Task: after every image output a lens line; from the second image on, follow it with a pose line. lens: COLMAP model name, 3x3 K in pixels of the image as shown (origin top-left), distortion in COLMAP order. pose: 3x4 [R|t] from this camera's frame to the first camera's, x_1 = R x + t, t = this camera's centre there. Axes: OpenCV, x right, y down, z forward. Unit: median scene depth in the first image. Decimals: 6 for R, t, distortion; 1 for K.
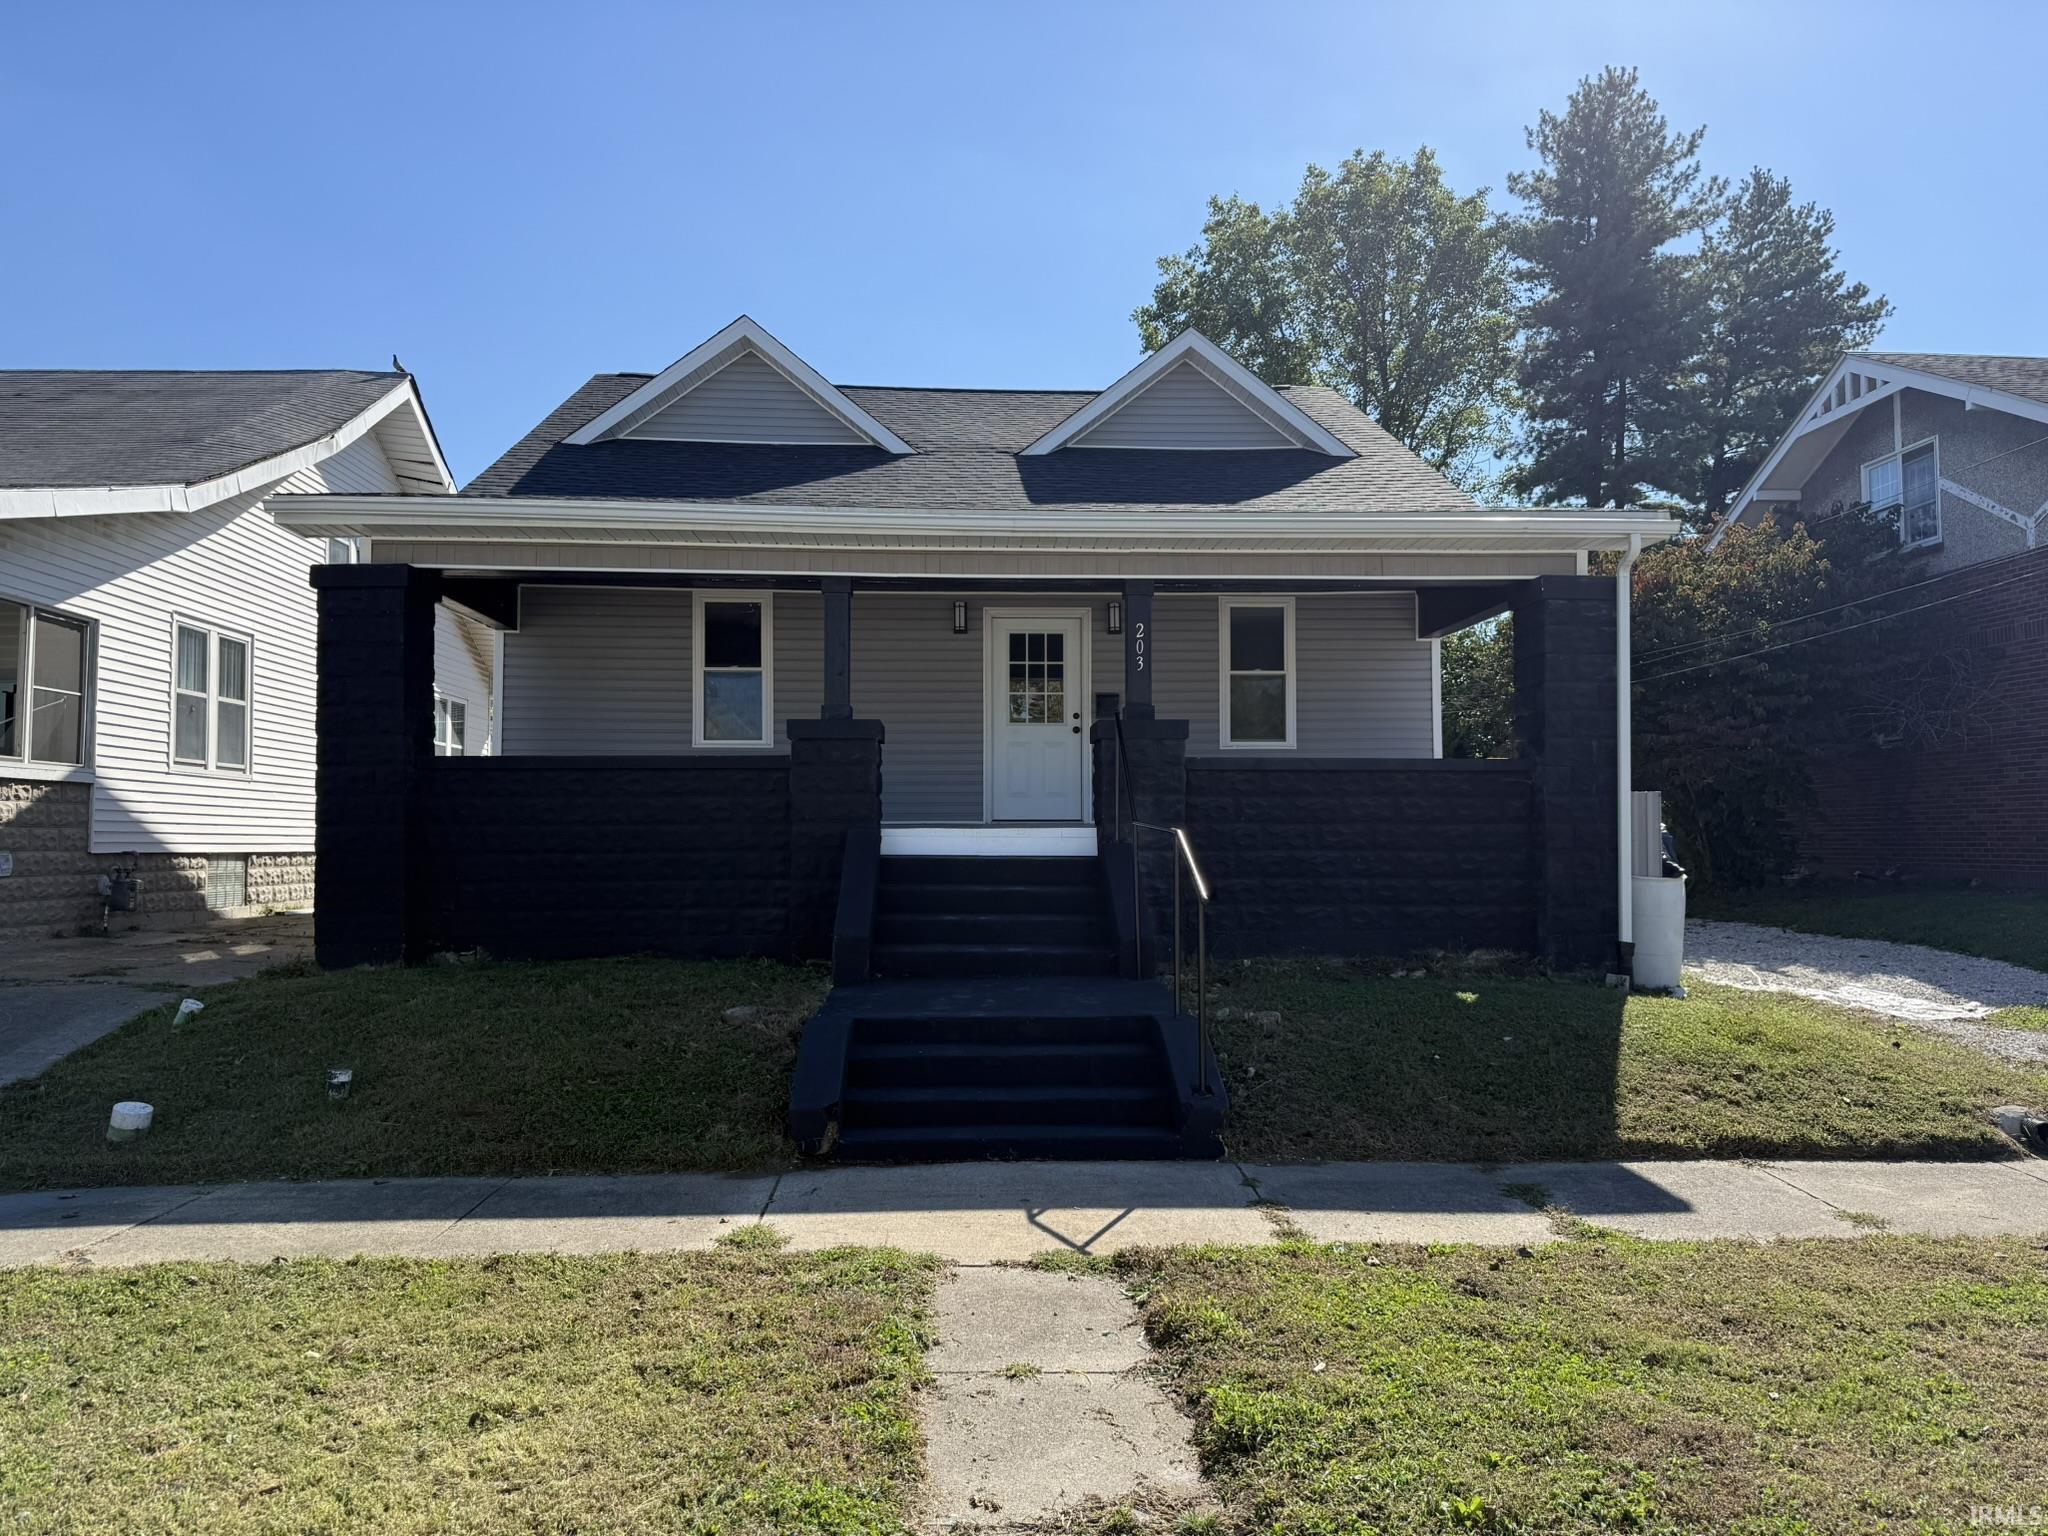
lens RADIAL K [[1437.4, 0, 1024.0], [0, 1437.4, 768.0], [0, 0, 1]] dist [0.142658, -0.298978]
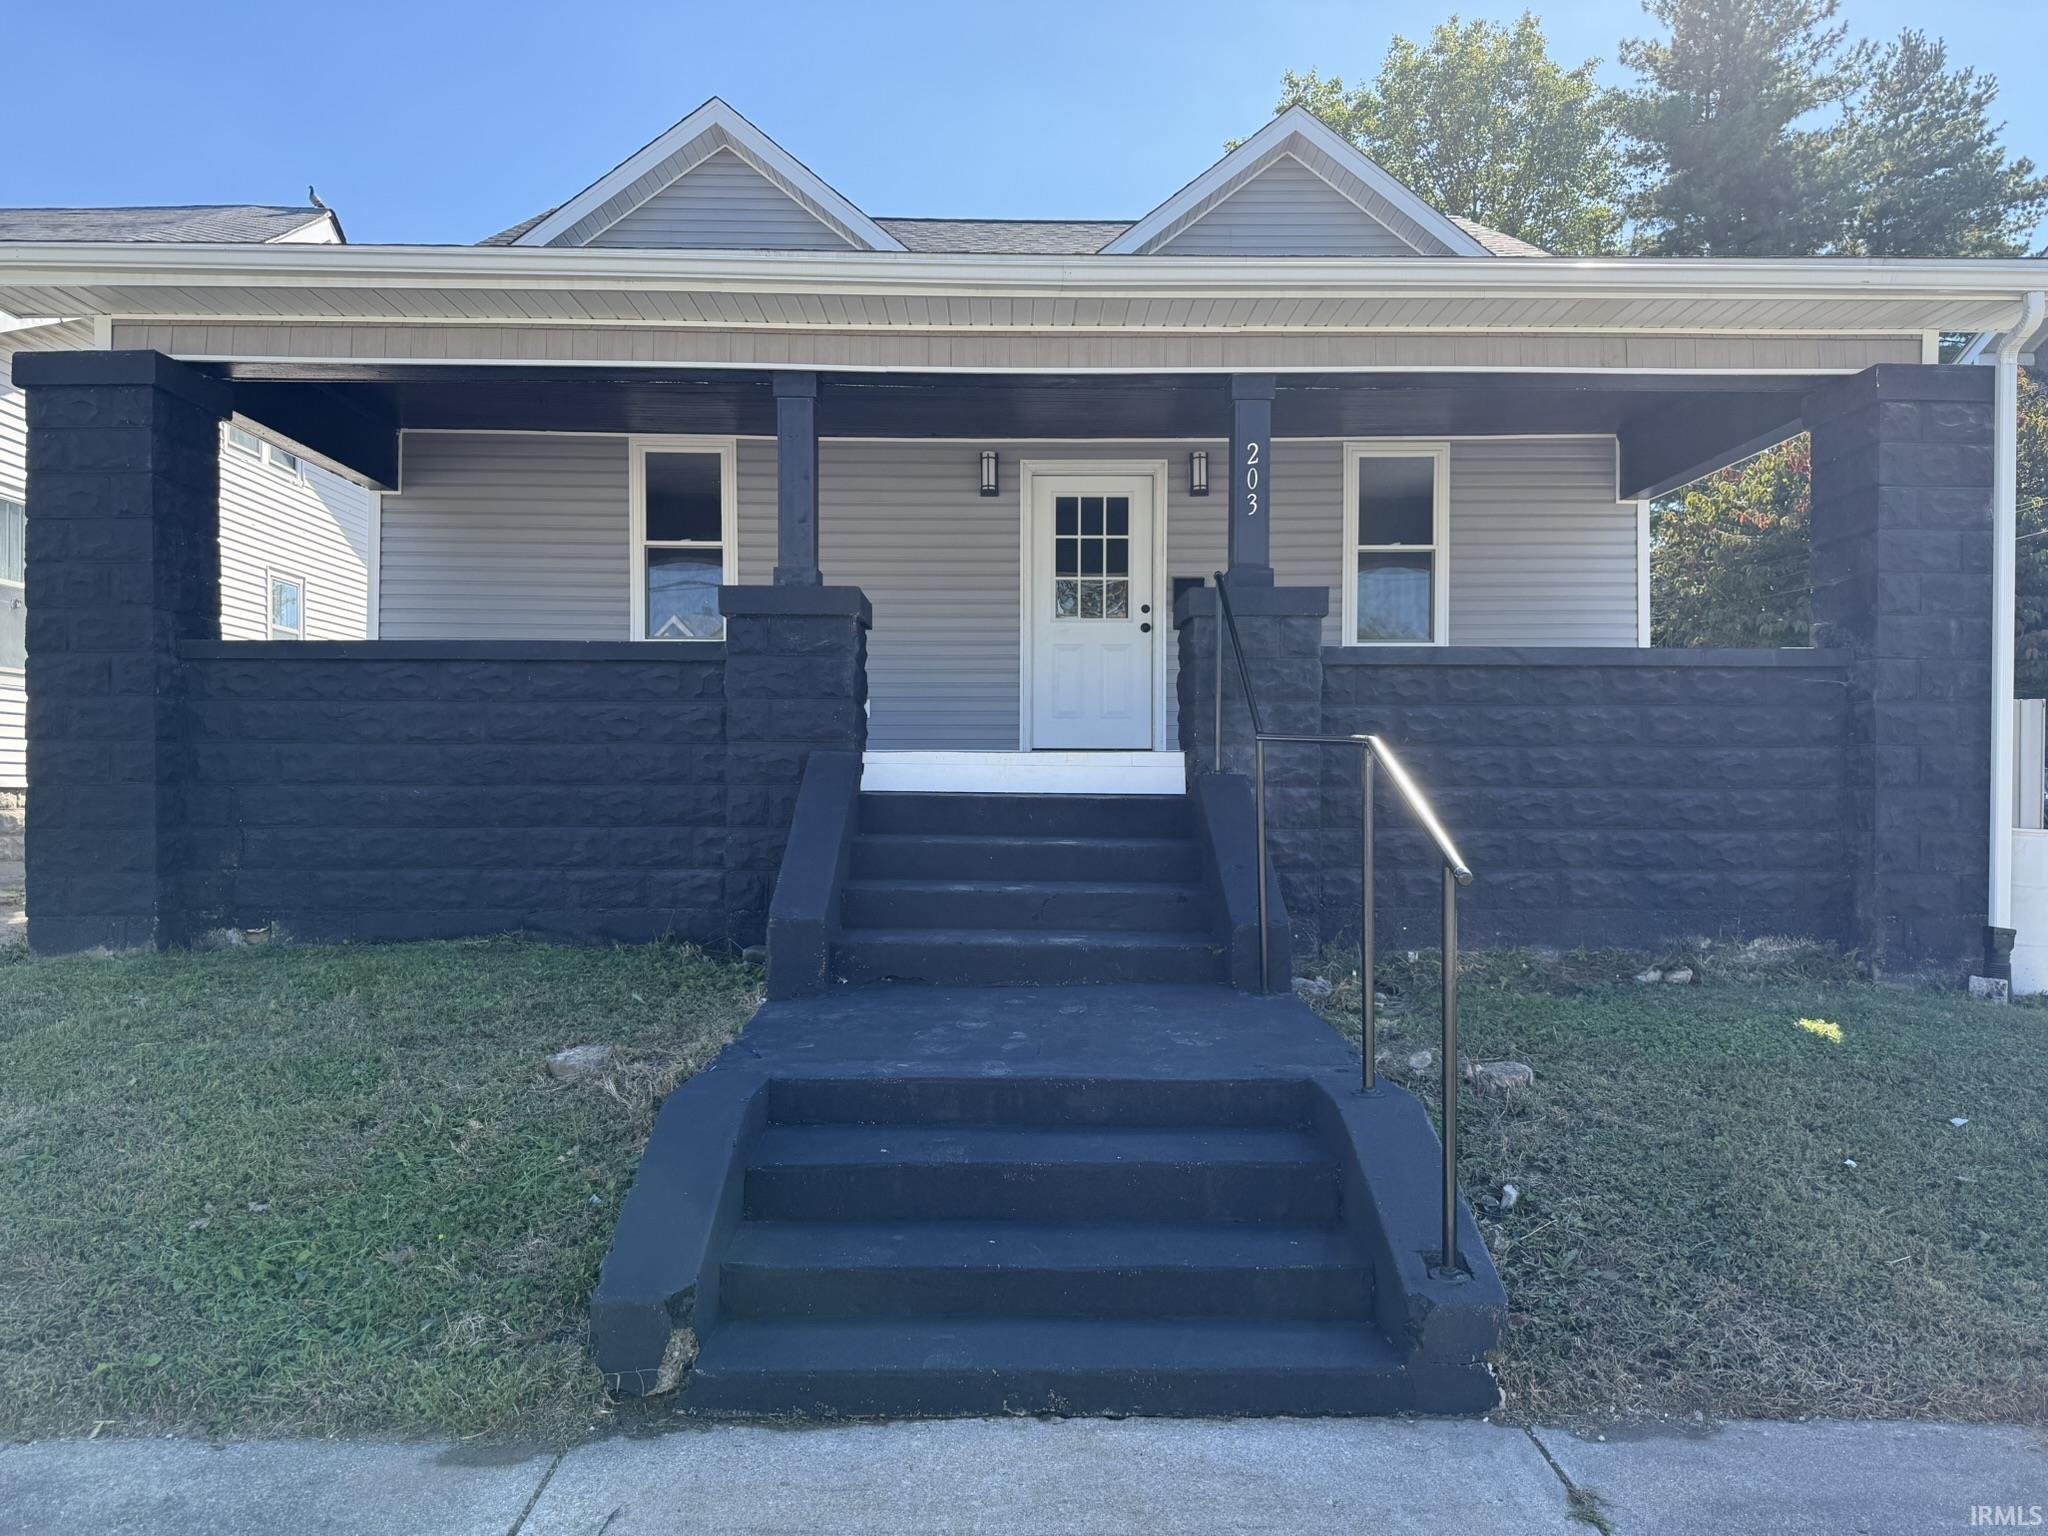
lens RADIAL K [[1427.1, 0, 1011.7], [0, 1427.1, 783.1], [0, 0, 1]] dist [0.128792, -0.193684]
pose [[0.999121, 0.004313, -0.041708, -0.001986], [-0.002397, 0.998945, 0.045862, 0.025187], [0.041861, -0.045722, 0.998077, 0.329067]]
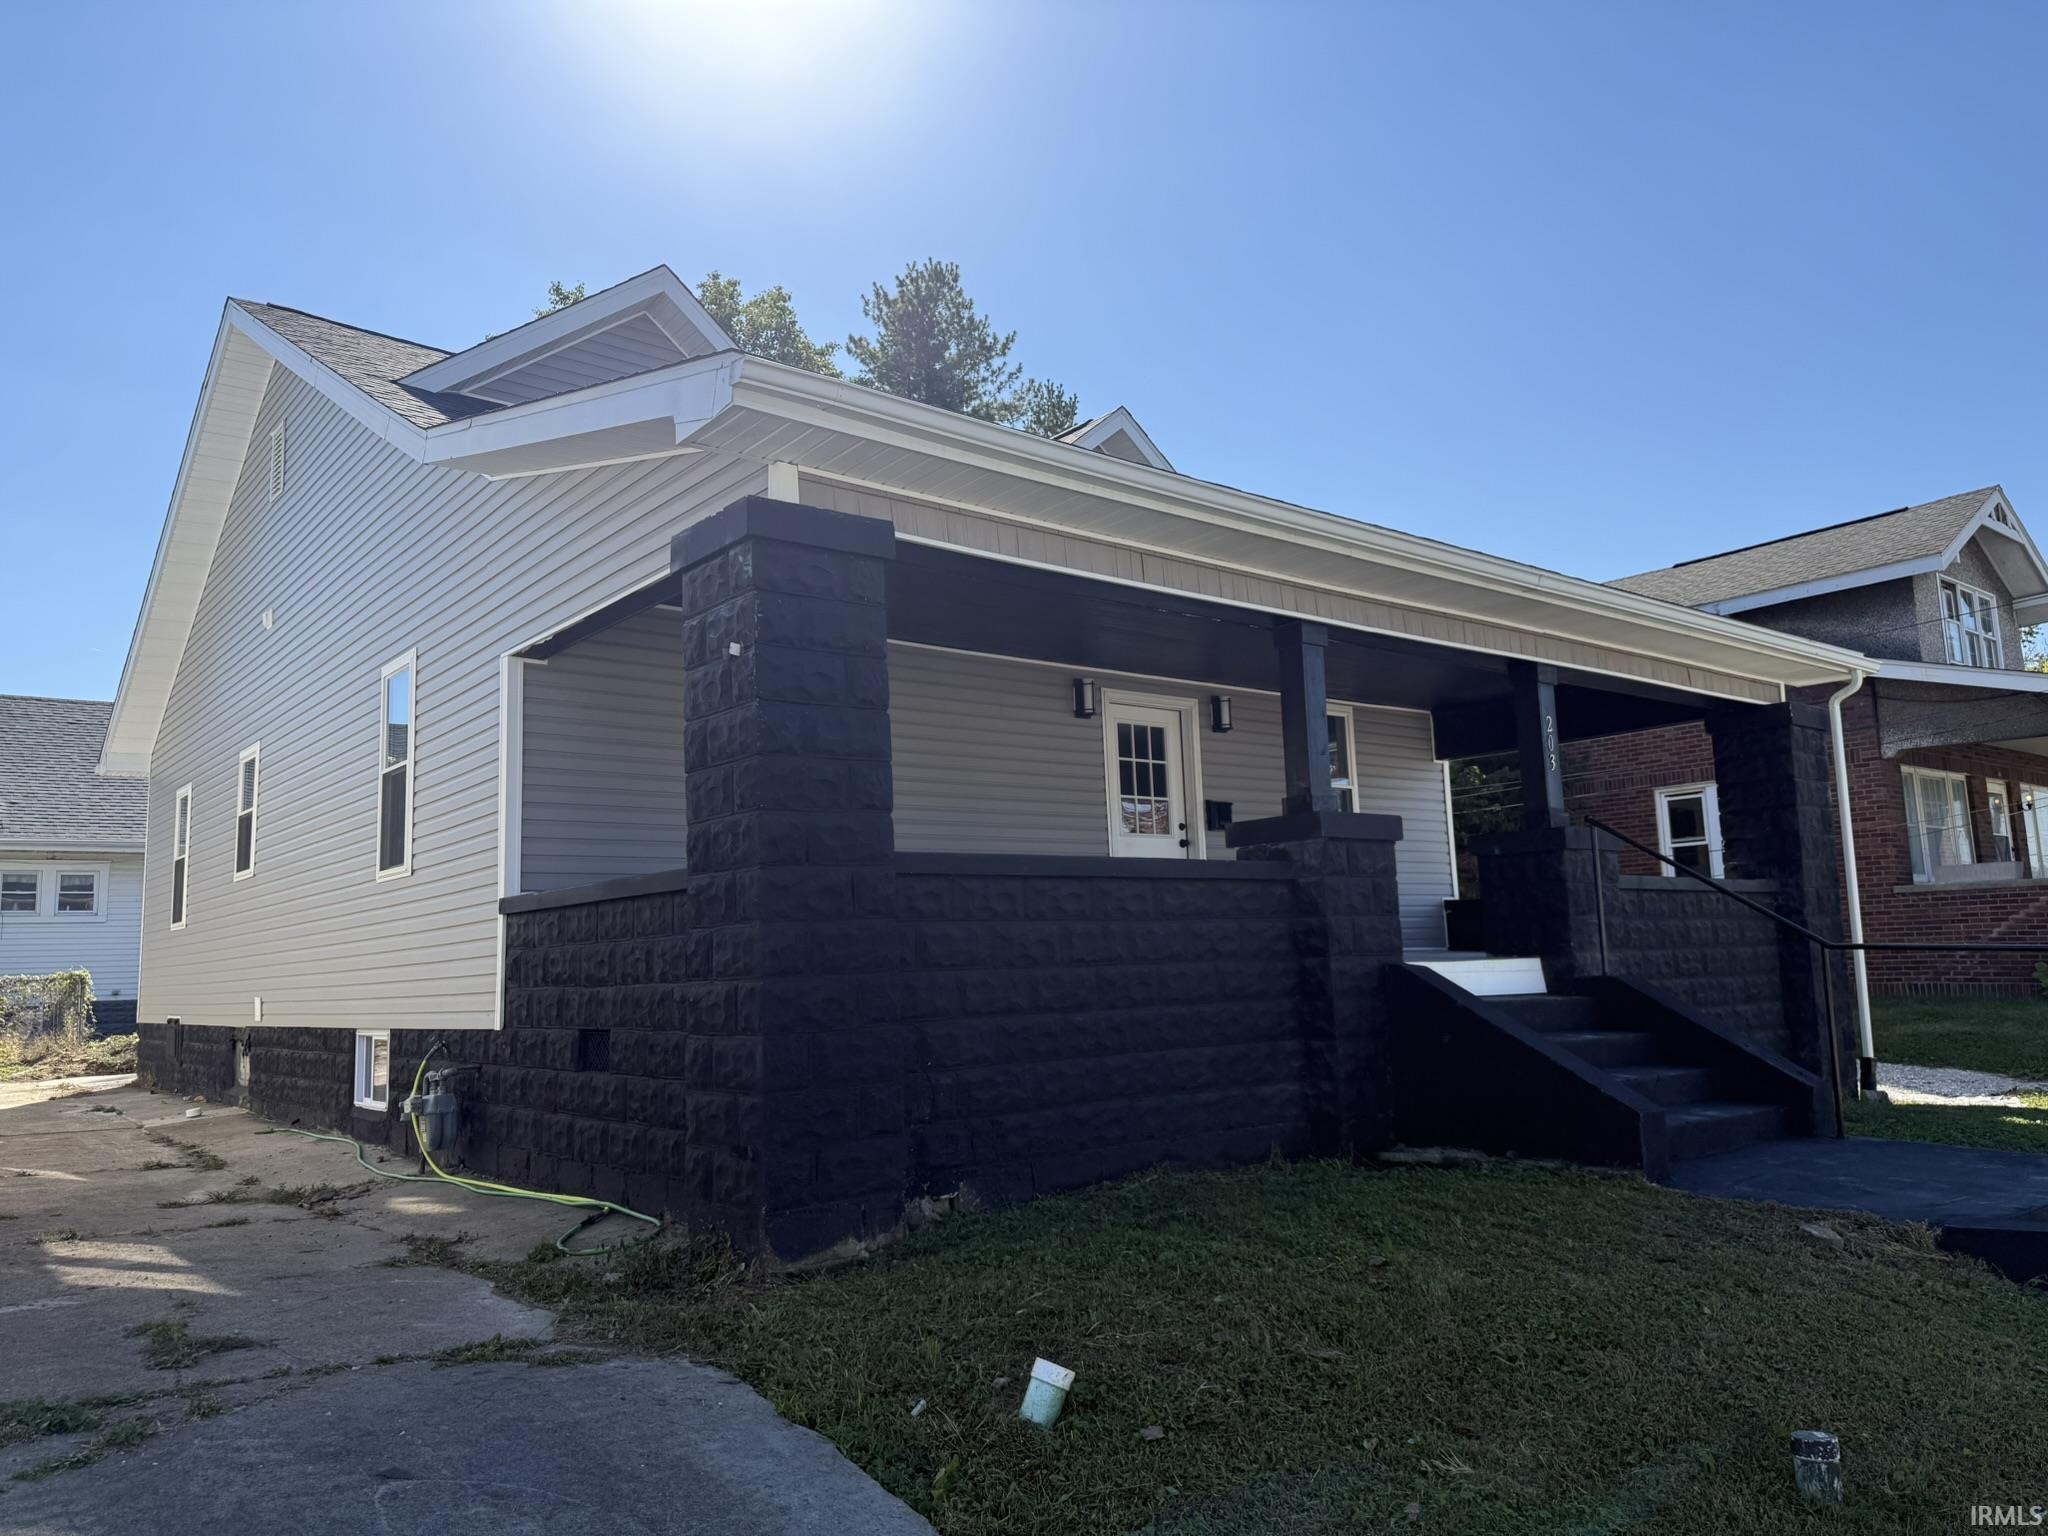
lens RADIAL K [[1427.1, 0, 1011.7], [0, 1427.1, 783.1], [0, 0, 1]] dist [0.128792, -0.193684]
pose [[0.808913, 0.049772, 0.585818, -0.677696], [0.002059, 0.996164, -0.087480, 0.013752], [-0.587925, 0.071970, 0.805708, 0.496660]]
